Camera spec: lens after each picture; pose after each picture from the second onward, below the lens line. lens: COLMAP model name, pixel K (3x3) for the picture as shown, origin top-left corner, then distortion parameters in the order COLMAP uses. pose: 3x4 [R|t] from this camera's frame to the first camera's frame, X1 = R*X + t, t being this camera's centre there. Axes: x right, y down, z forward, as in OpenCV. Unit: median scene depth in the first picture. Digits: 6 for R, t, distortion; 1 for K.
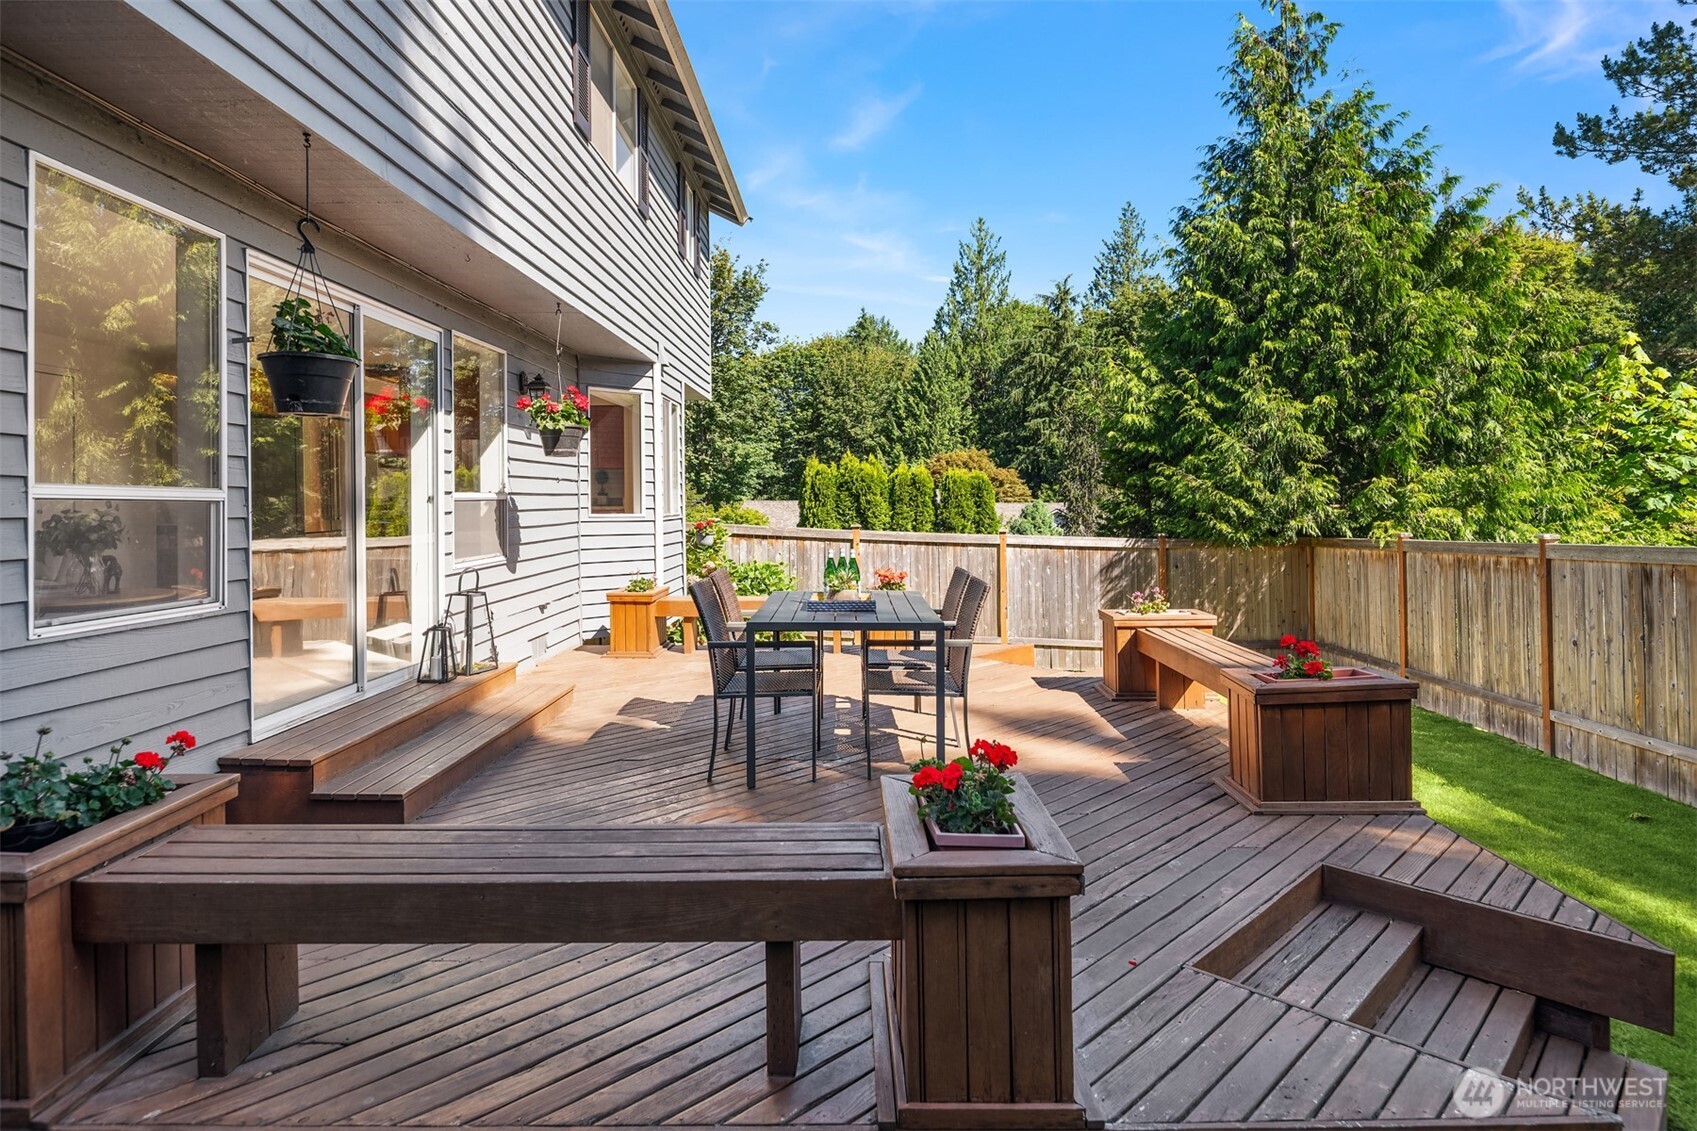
lens RADIAL K [[918.1, 0, 861.6], [0, 918.1, 490.6], [0, 0, 1]] dist [0.005247, -0.008053]
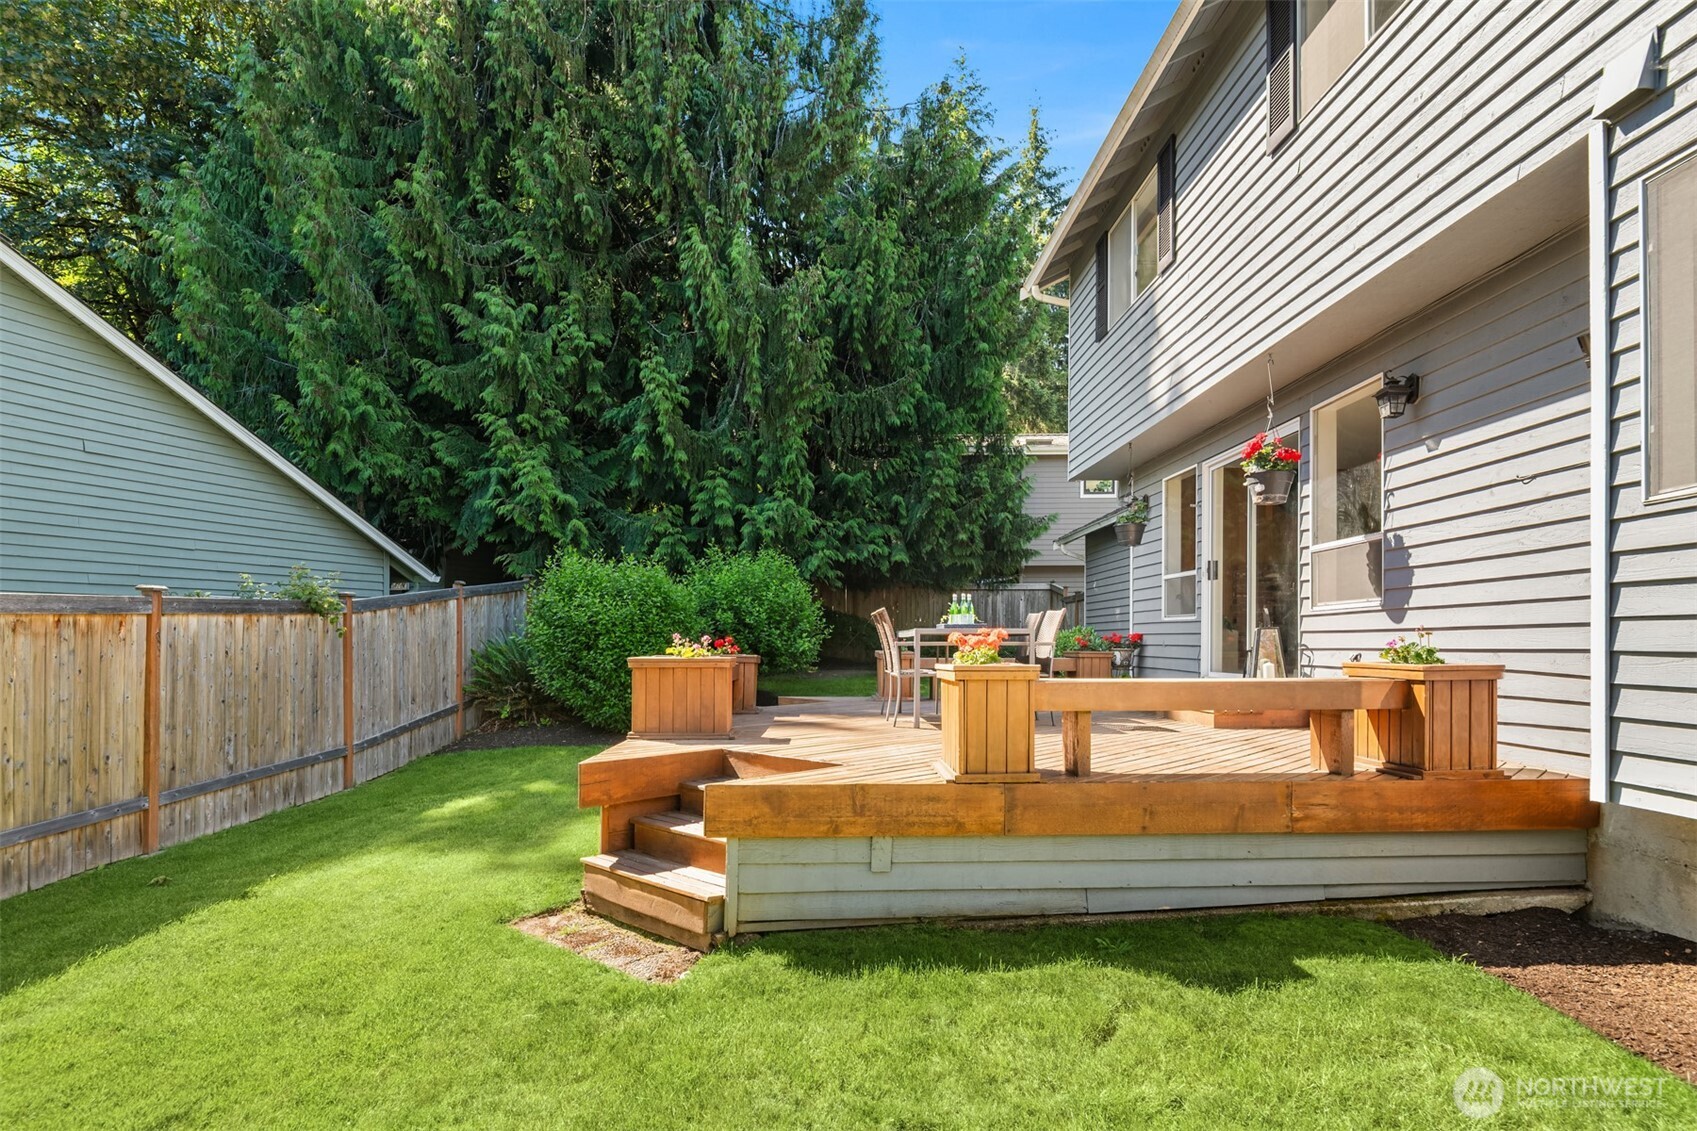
lens RADIAL K [[918.1, 0, 862.6], [0, 918.1, 628.5], [0, 0, 1]] dist [0.005247, -0.008053]
pose [[-0.999365, 0.004308, -0.035373, 0.075996], [0.005278, 0.999611, -0.027390, 0.059500], [0.035241, -0.027559, -0.998999, 0.933879]]
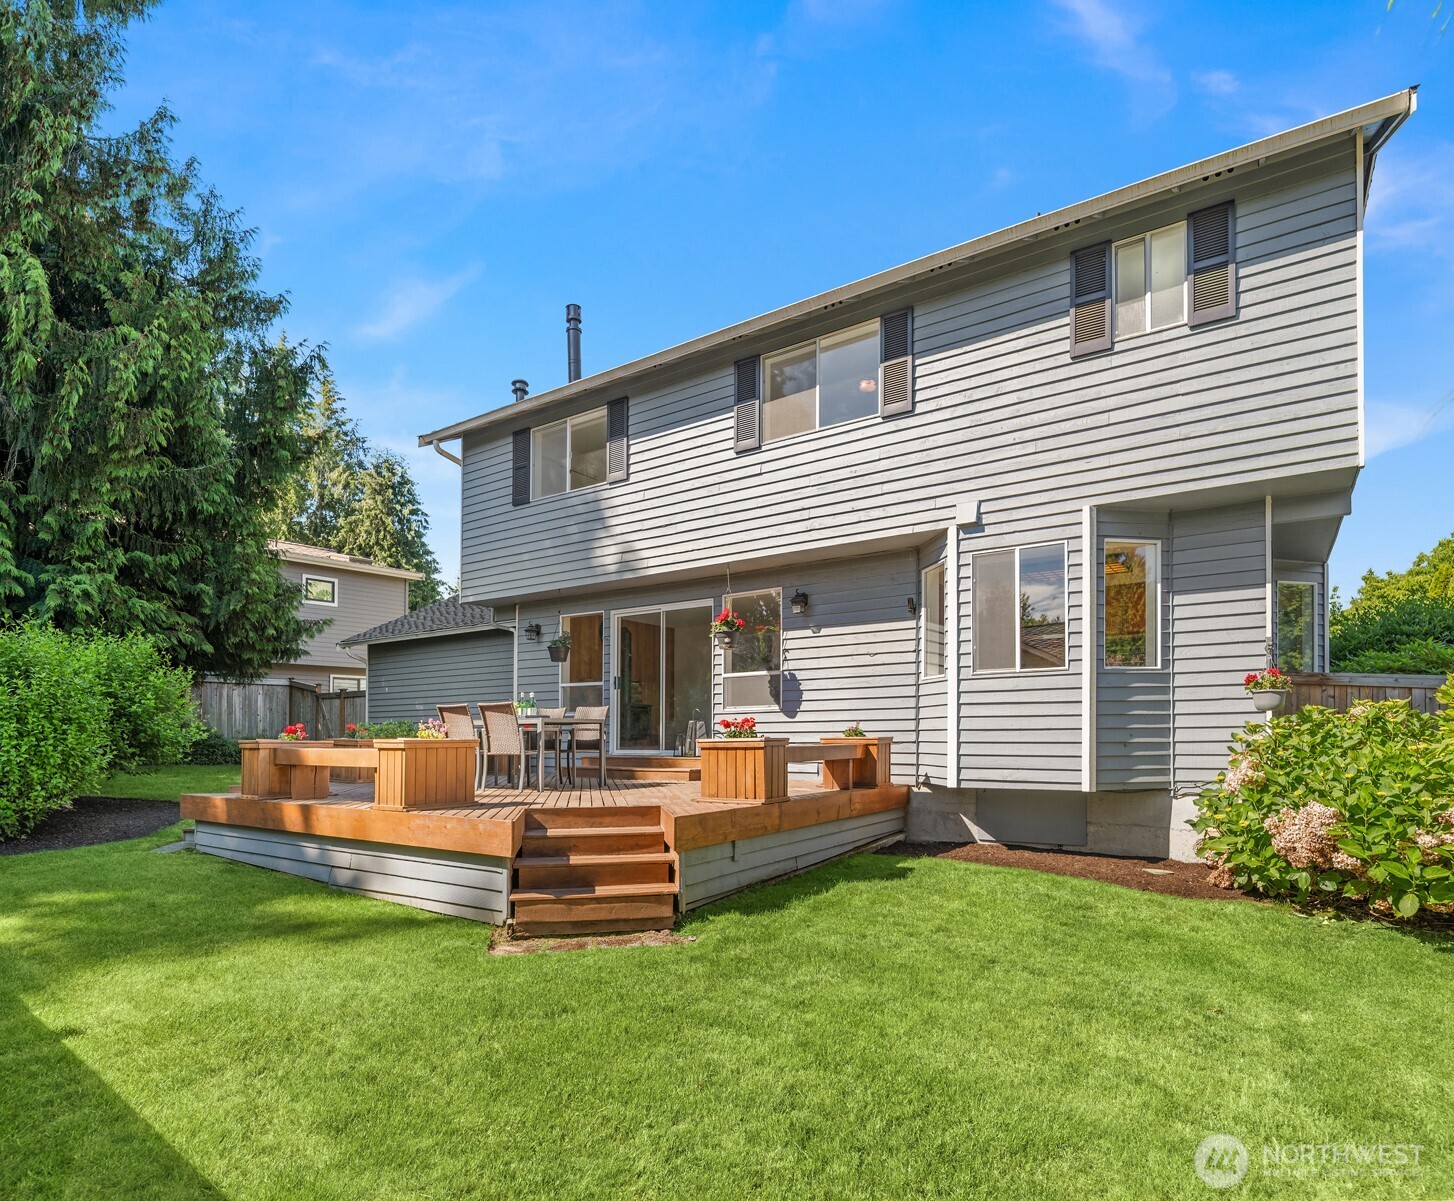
lens RADIAL K [[799.1, 0, 737.6], [0, 799.1, 721.6], [0, 0, 1]] dist [0.002053, -0.001819]
pose [[-0.559572, -0.007867, -0.828744, 0.441983], [0.018635, 0.999583, -0.022072, 0.064338], [0.828572, -0.027795, -0.559192, 0.876966]]
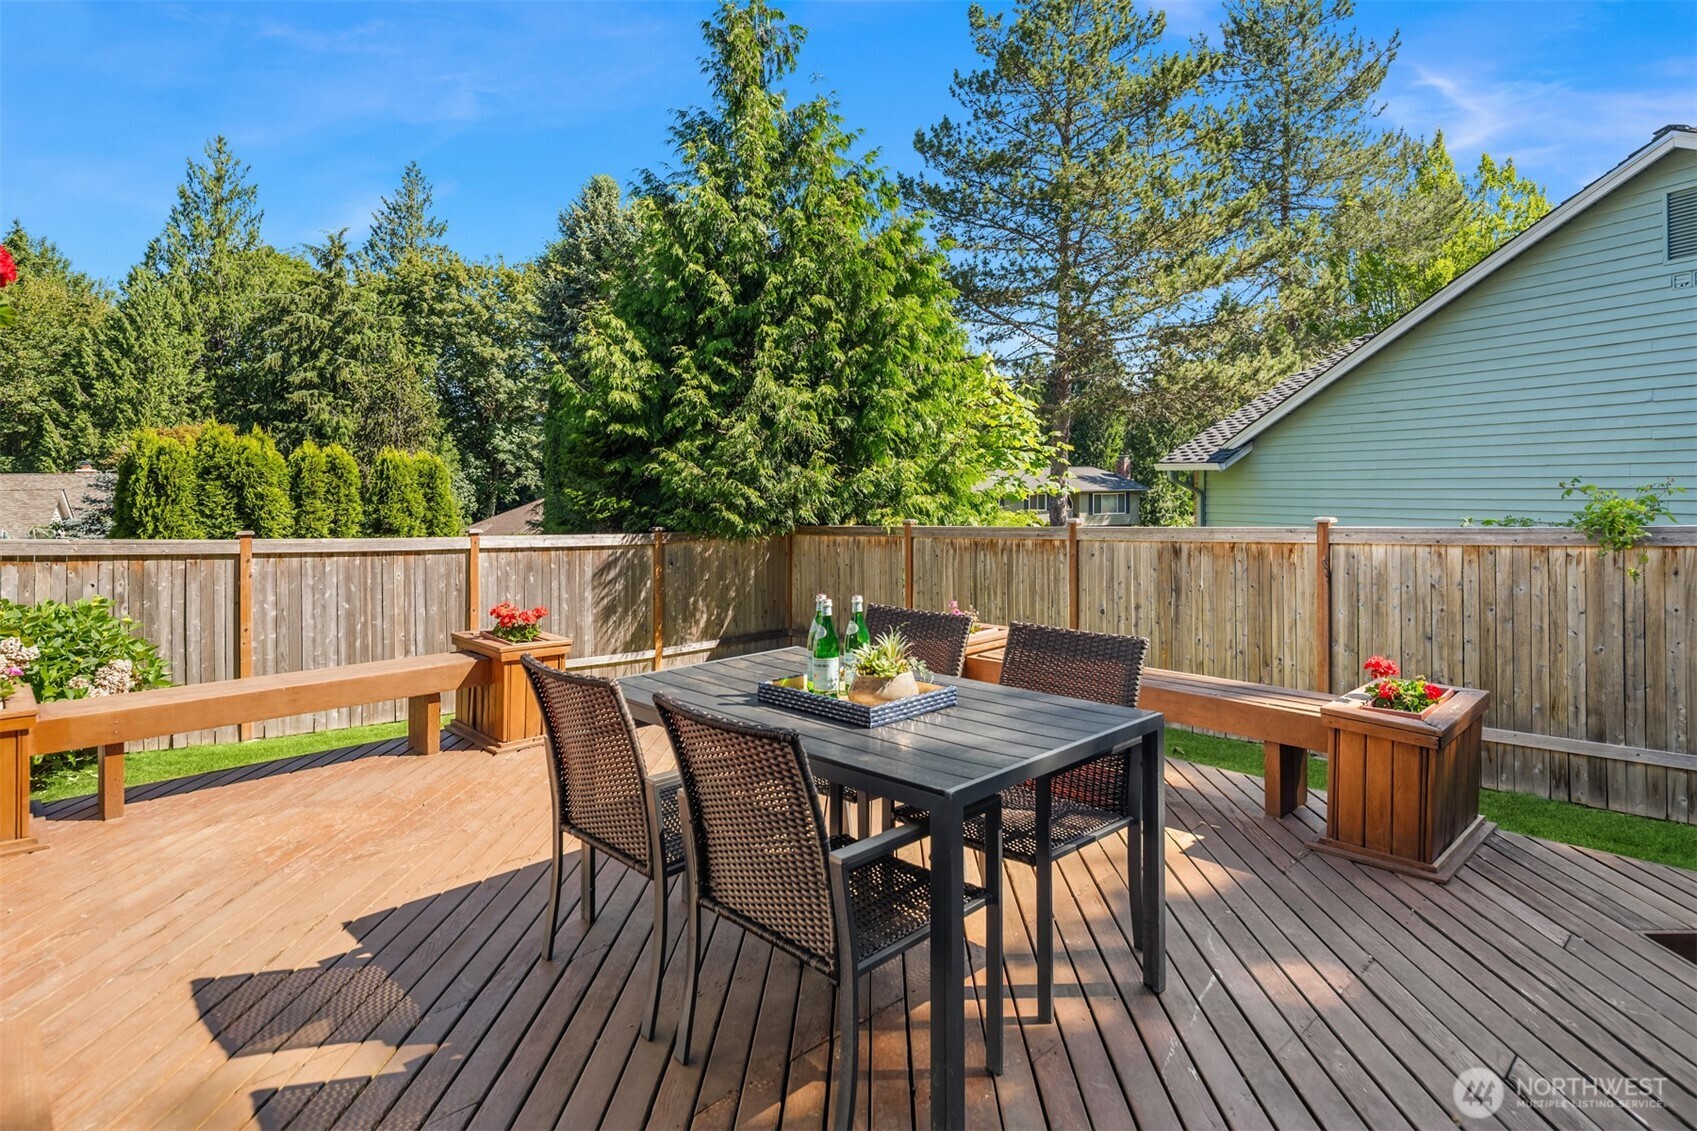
lens RADIAL K [[918.1, 0, 865.8], [0, 918.1, 454.4], [0, 0, 1]] dist [0.005247, -0.008053]
pose [[0.714145, 0.018198, 0.699761, -0.147398], [-0.001603, 0.999702, -0.024362, -0.002509], [-0.699996, 0.016276, 0.713961, 0.216193]]
